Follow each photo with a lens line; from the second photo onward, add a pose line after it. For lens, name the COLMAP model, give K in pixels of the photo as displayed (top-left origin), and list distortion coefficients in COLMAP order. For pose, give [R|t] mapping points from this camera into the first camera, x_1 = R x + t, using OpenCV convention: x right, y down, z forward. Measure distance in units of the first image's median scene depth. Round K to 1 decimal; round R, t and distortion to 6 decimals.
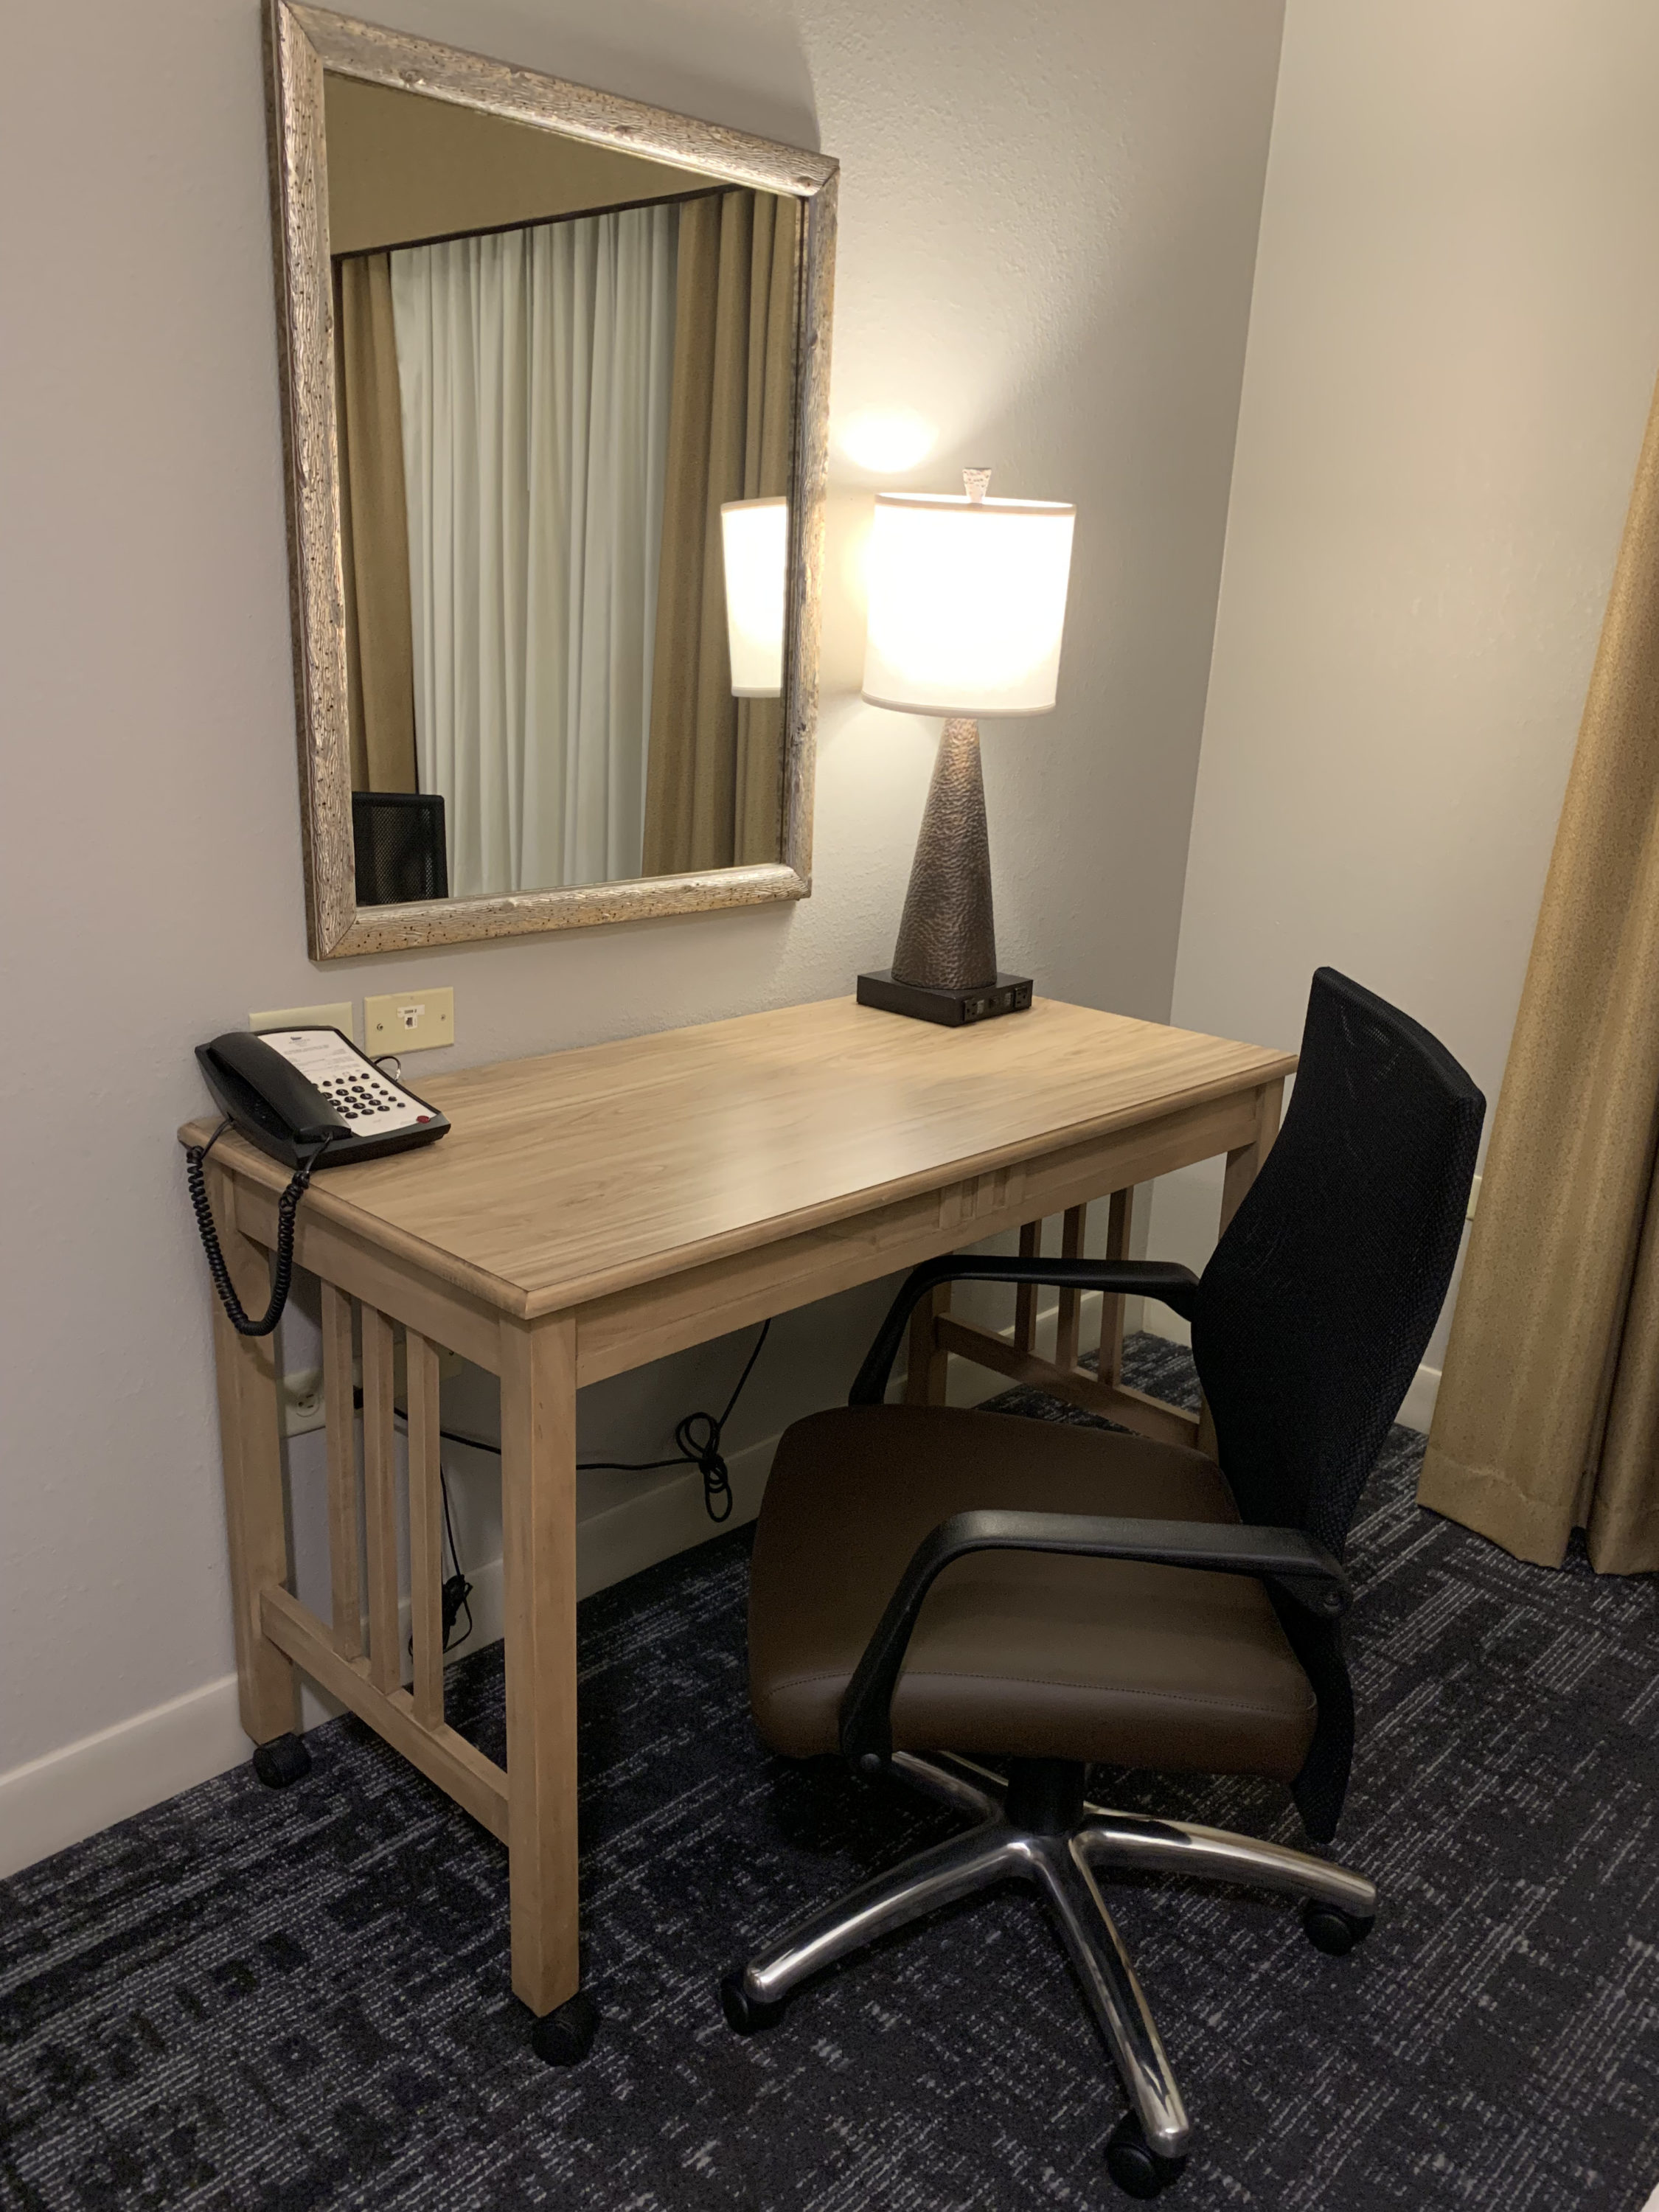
lens RADIAL K [[1704.0, 0, 832.6], [0, 1704.0, 1082.1], [0, 0, 1]] dist [0.001130, -0.011887]
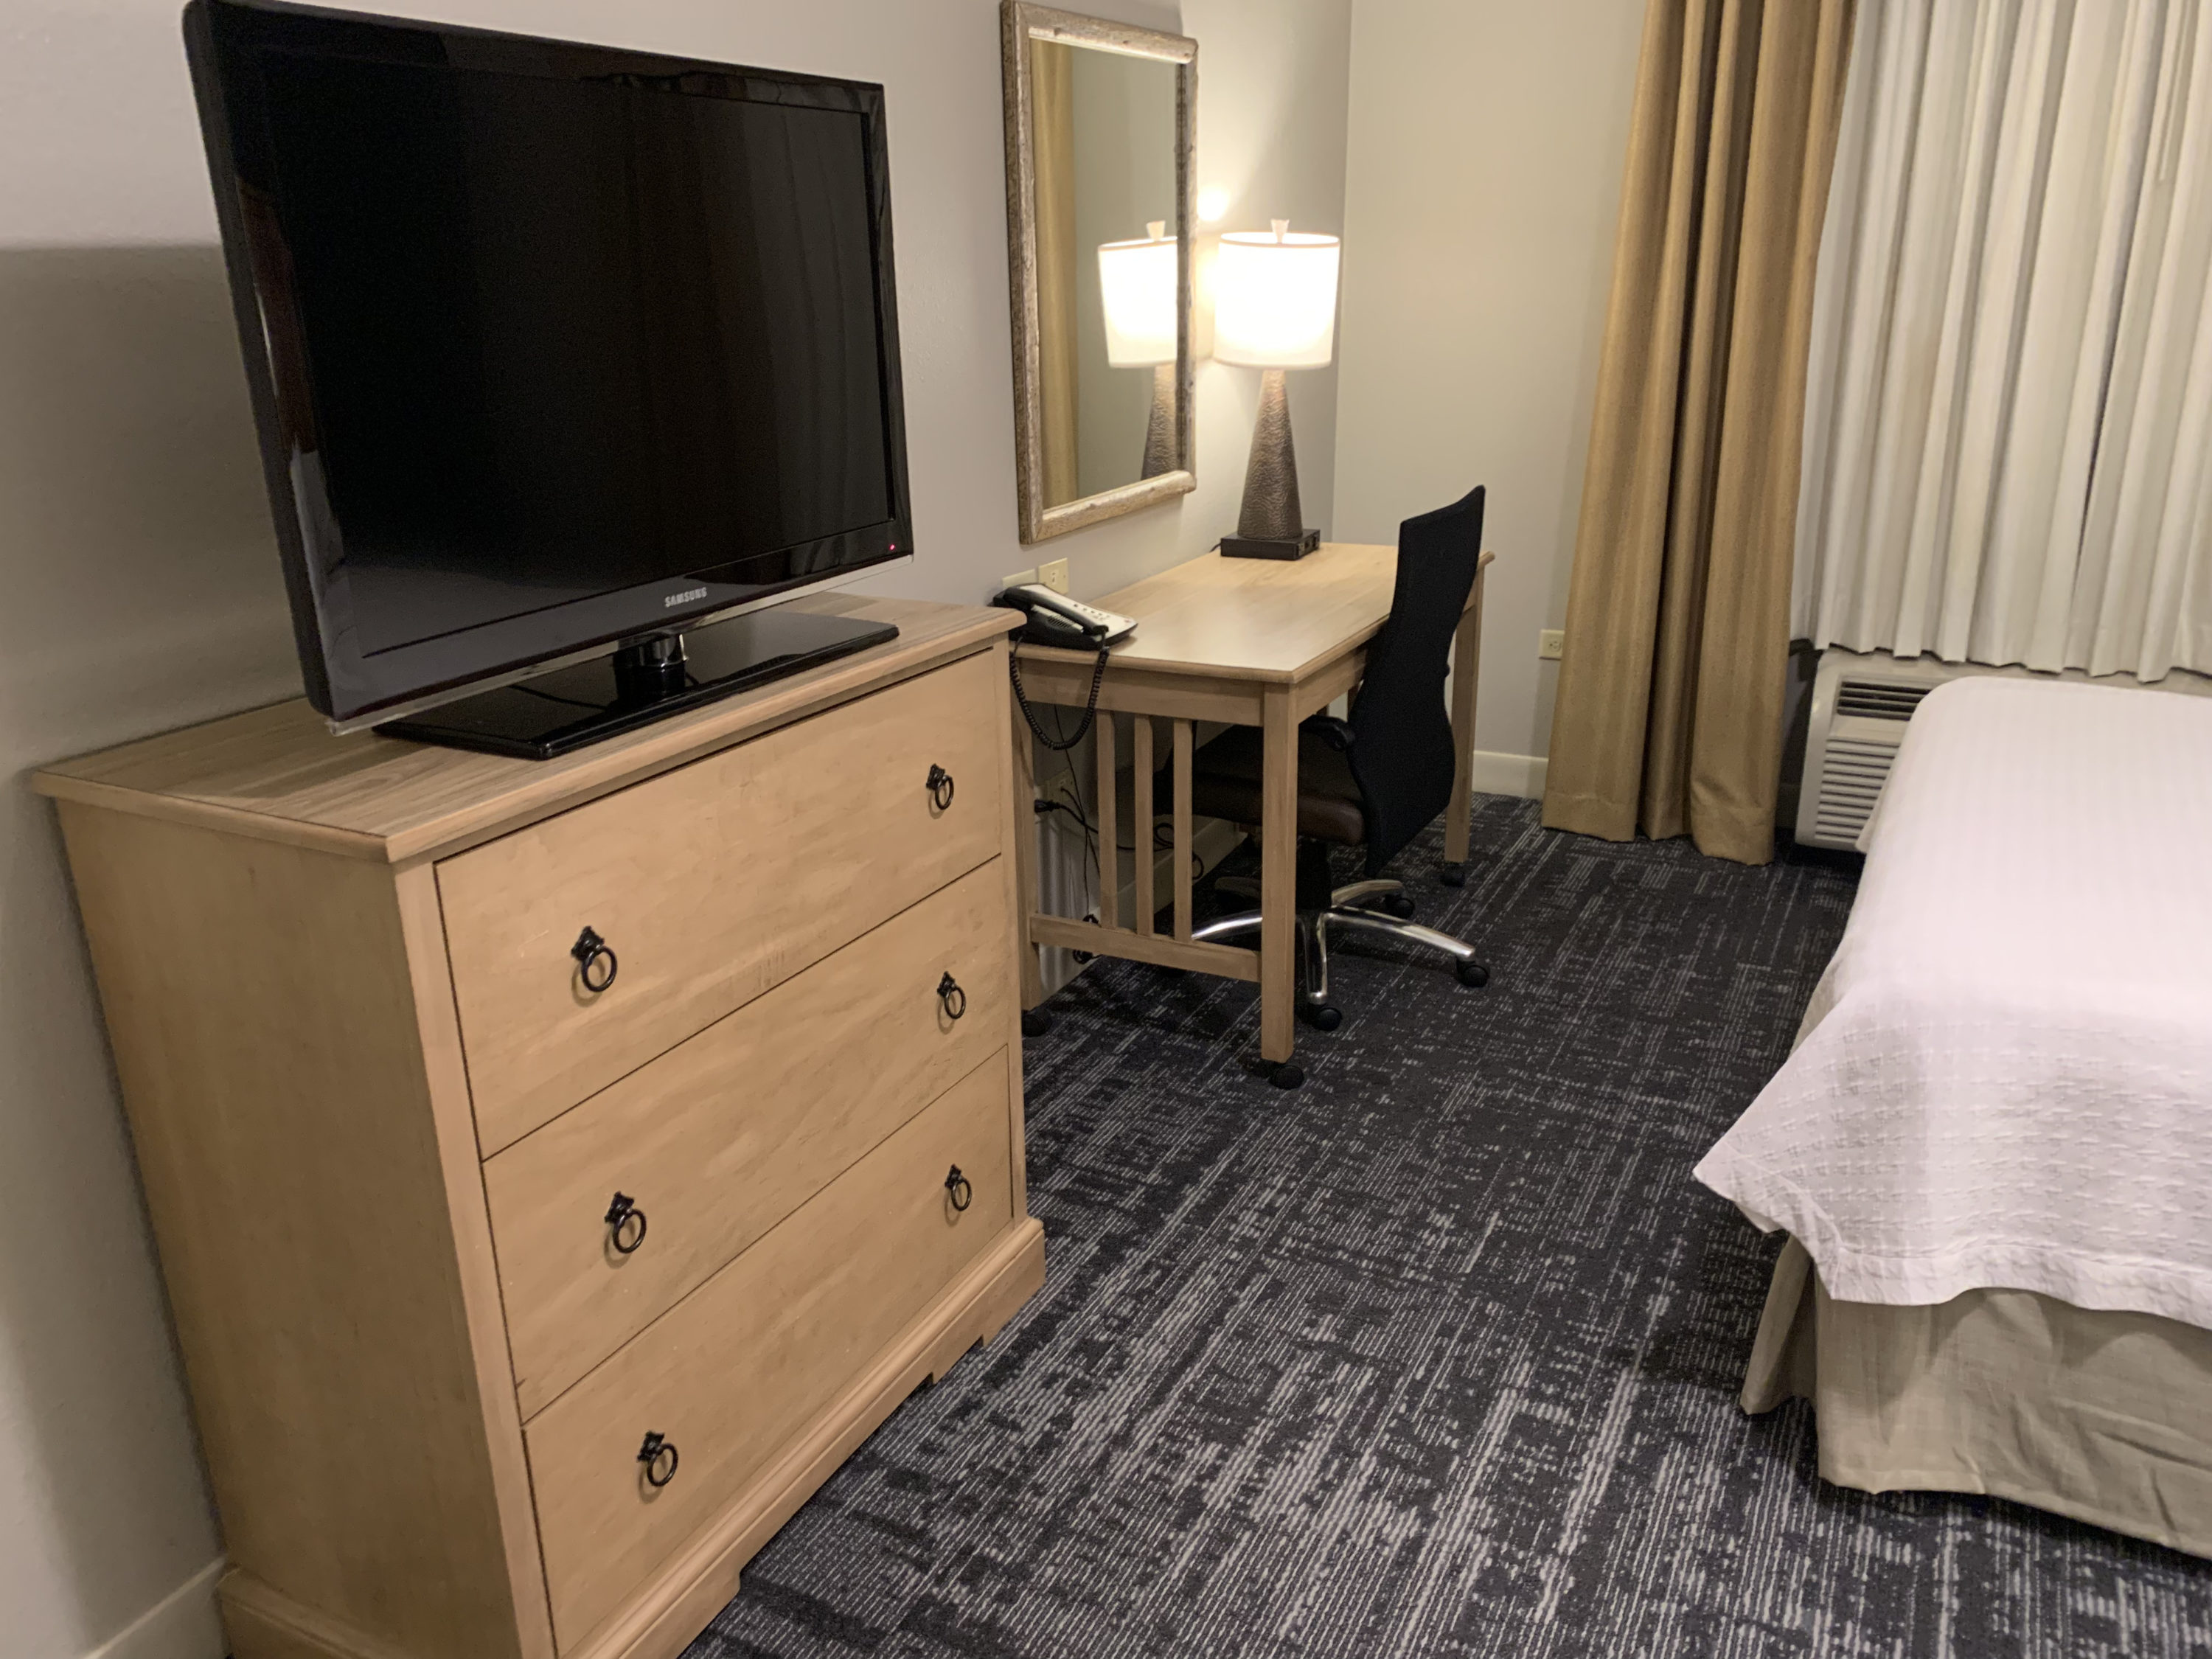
lens RADIAL K [[1704.0, 0, 1101.3], [0, 1704.0, 846.3], [0, 0, 1]] dist [0.001130, -0.011887]
pose [[0.954436, -0.156460, 0.254110, -0.560585], [0.138348, 0.986487, 0.087763, 0.070142], [-0.264408, -0.048608, 0.963185, -0.551112]]
